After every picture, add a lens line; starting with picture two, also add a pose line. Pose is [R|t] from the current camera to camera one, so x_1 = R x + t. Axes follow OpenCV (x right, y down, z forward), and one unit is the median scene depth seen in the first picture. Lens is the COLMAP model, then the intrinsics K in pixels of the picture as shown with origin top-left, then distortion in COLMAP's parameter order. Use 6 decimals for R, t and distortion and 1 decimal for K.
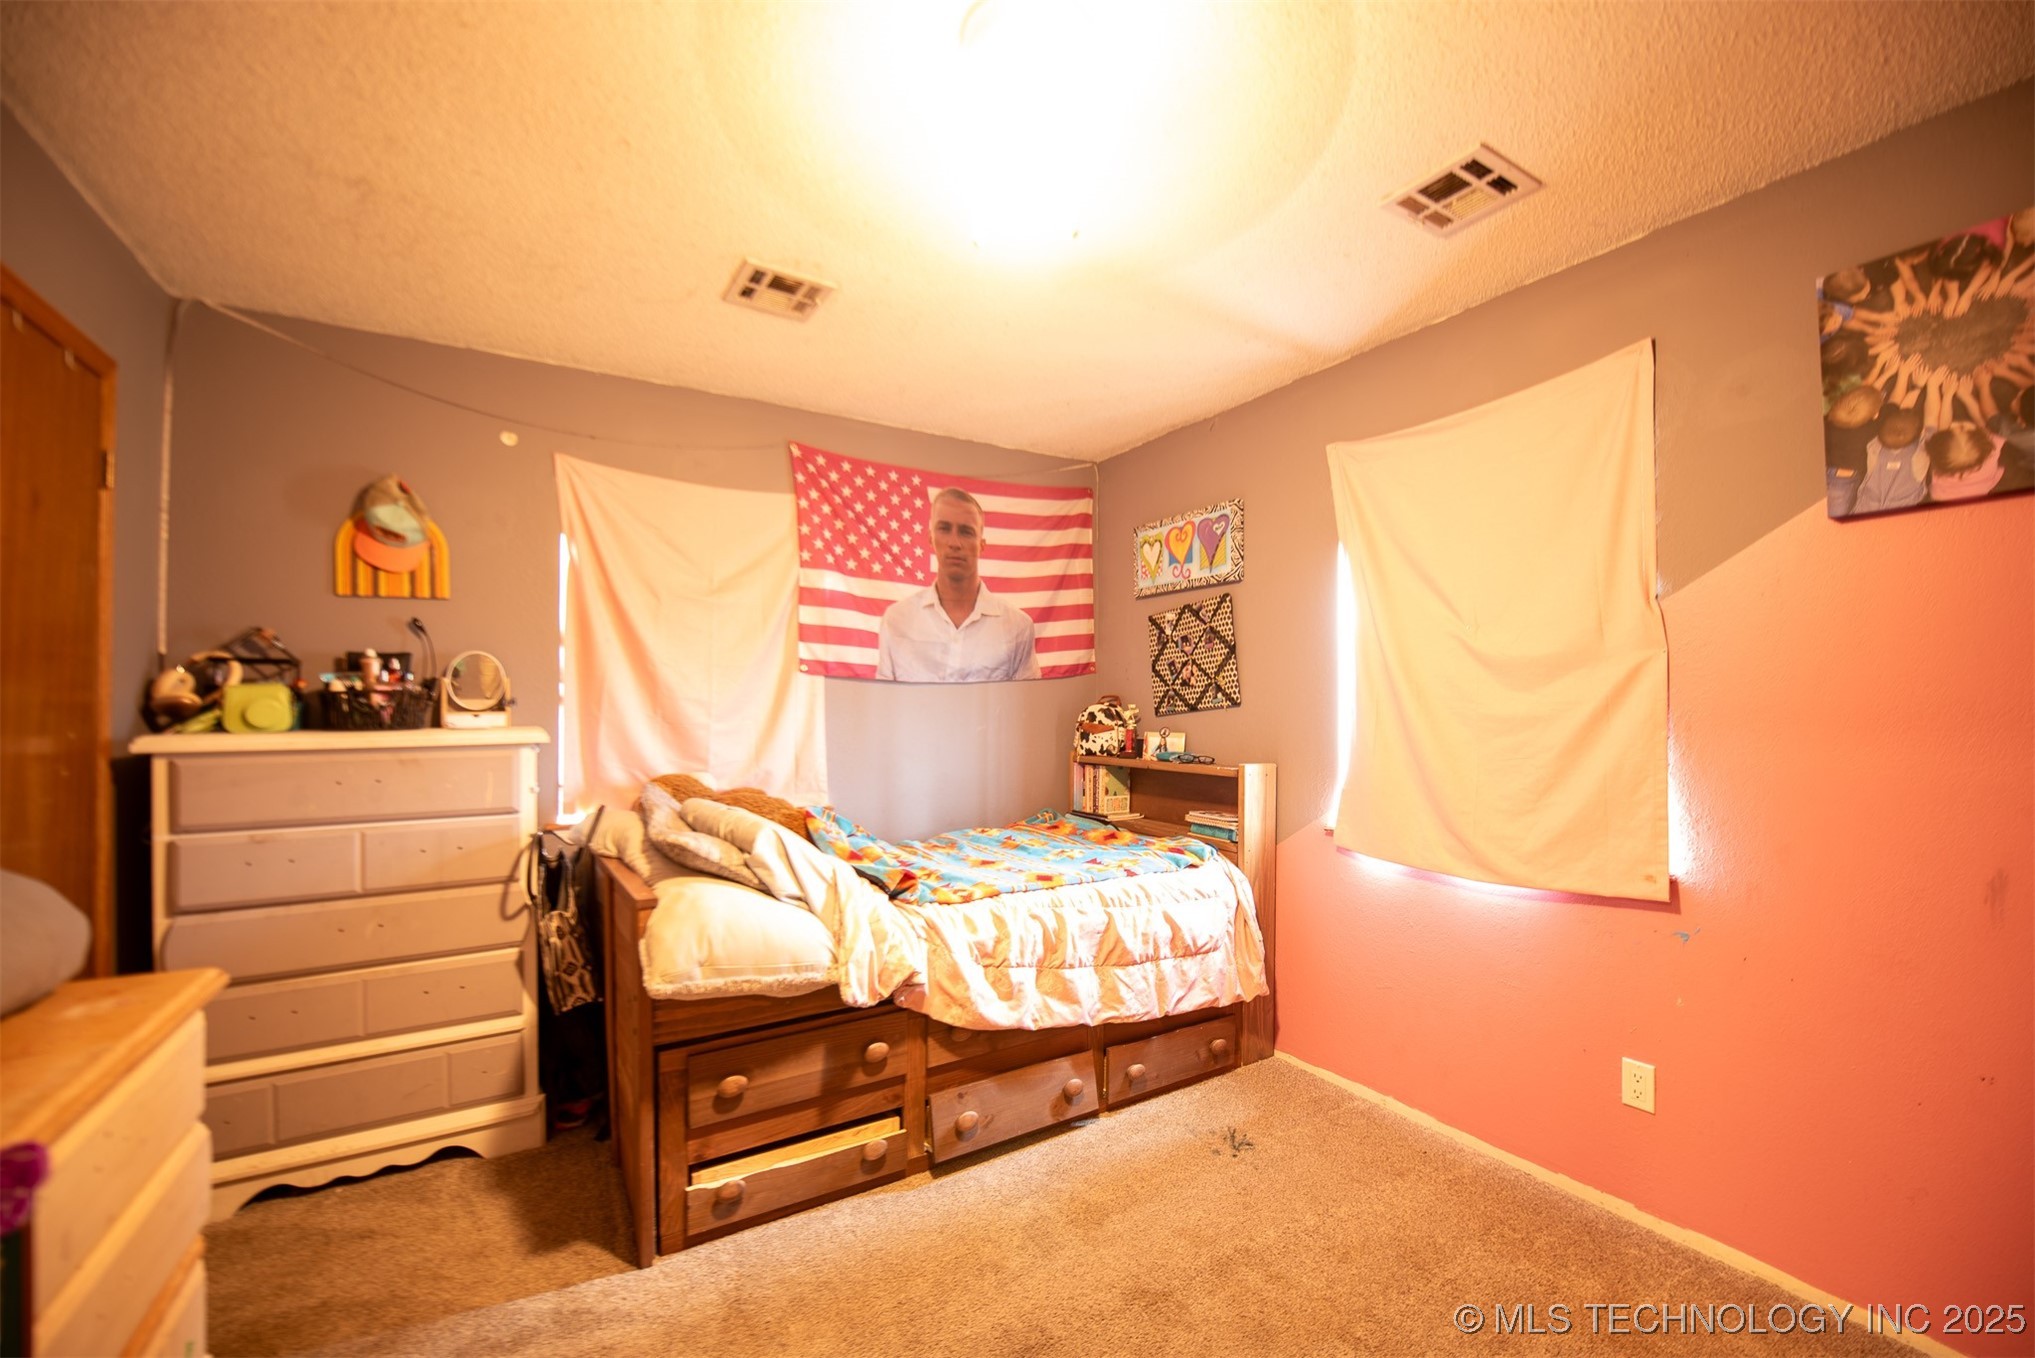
lens RADIAL K [[819.6, 0, 1026.7], [0, 819.6, 694.6], [0, 0, 1]] dist [-0.015915, -0.002197]
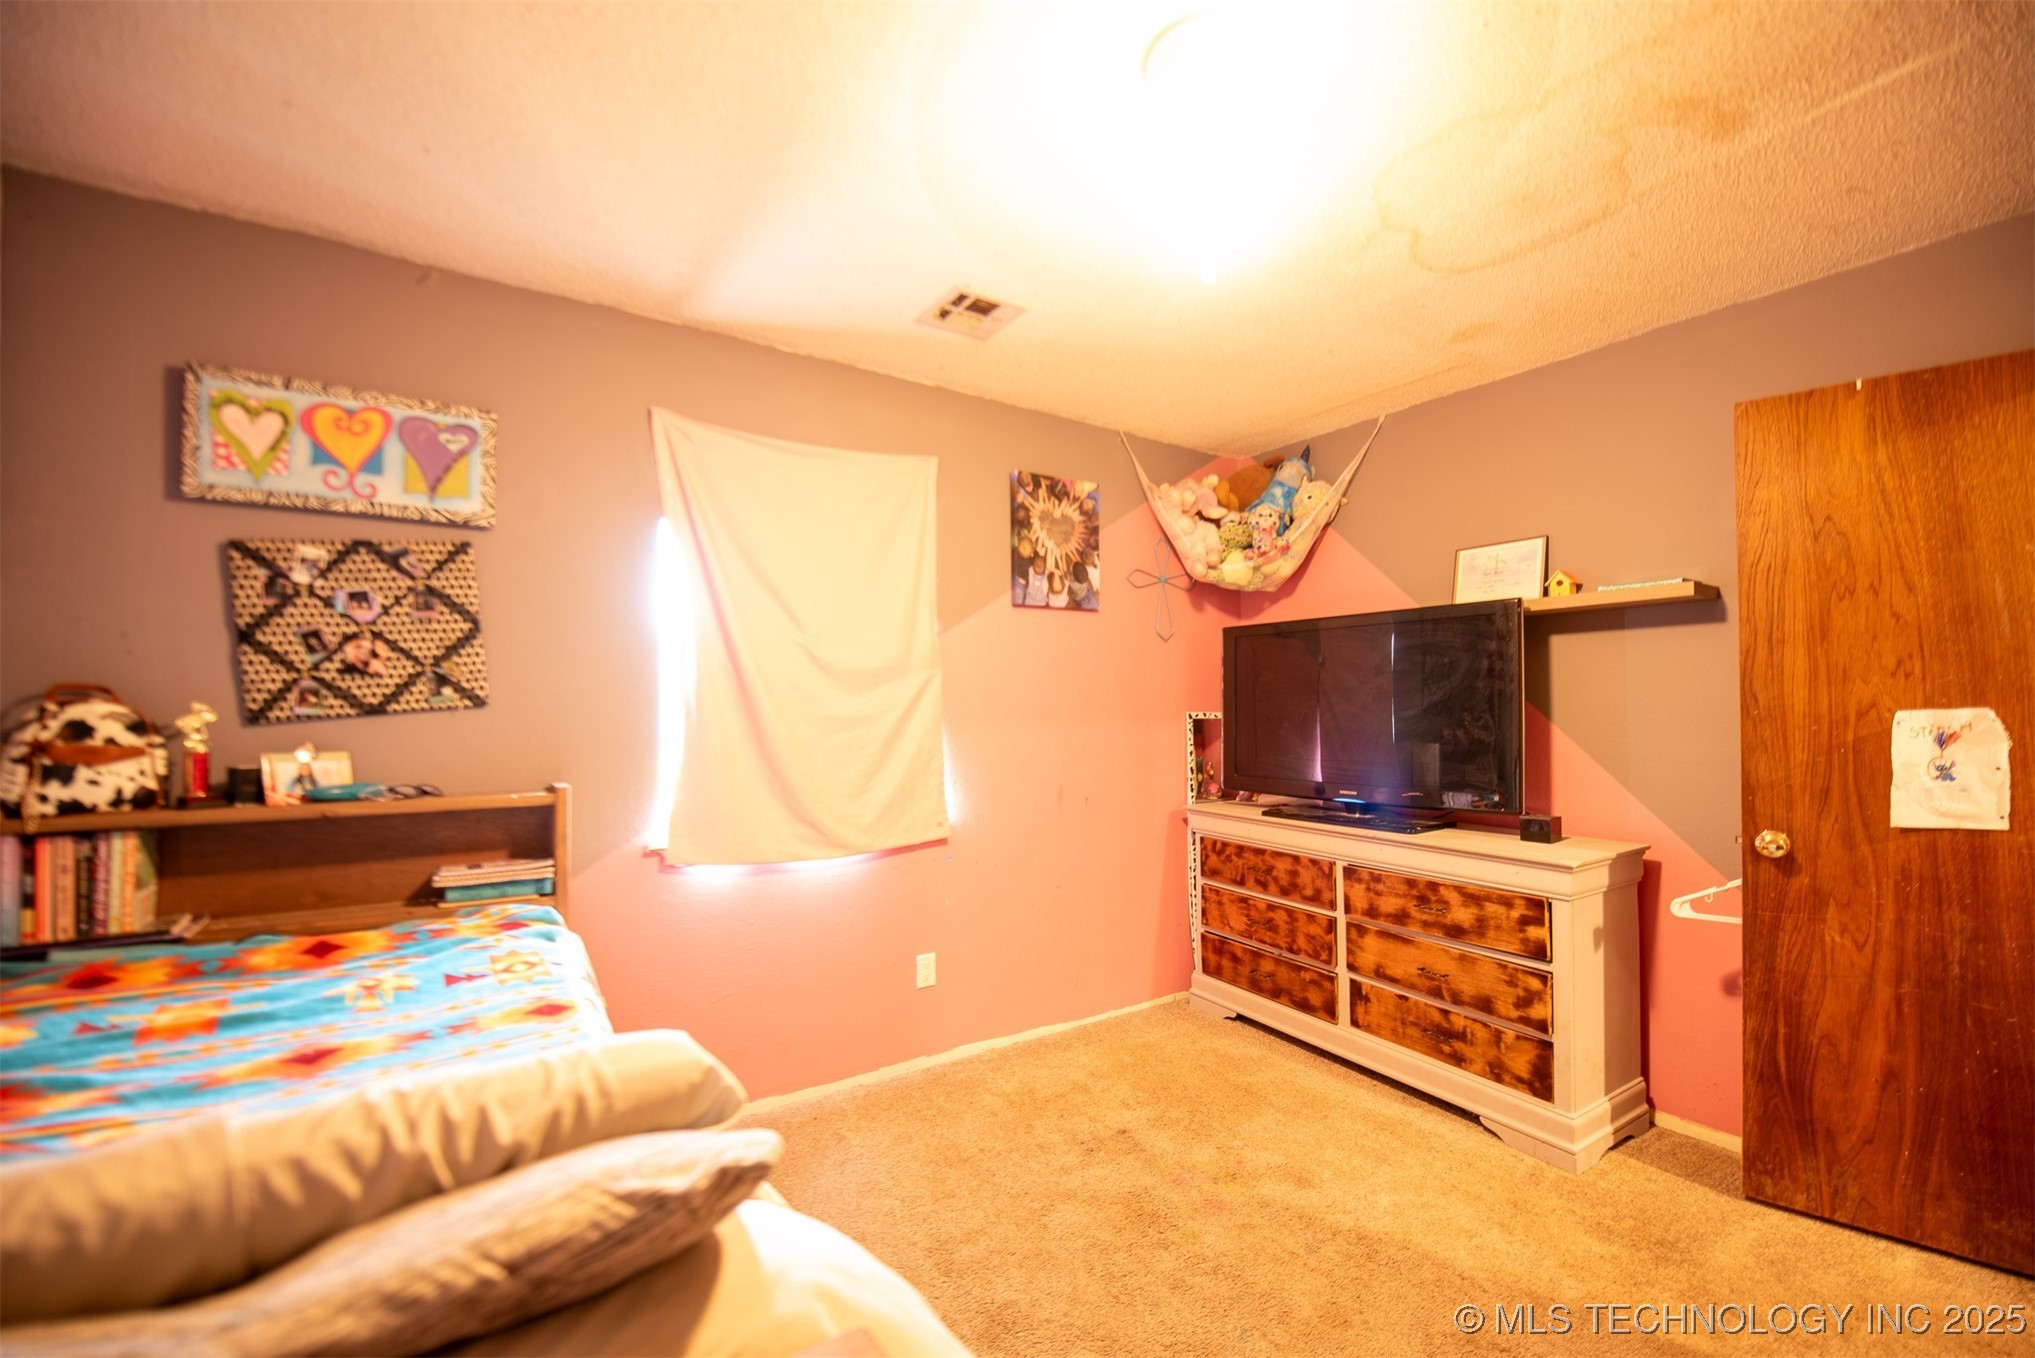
lens RADIAL K [[819.6, 0, 1026.6], [0, 819.6, 692.0], [0, 0, 1]] dist [-0.015915, -0.002197]
pose [[-0.043307, 0.017083, 0.998916, -0.441991], [-0.015470, 0.999722, -0.017767, 0.006046], [-0.998942, -0.016223, -0.043031, 0.550131]]
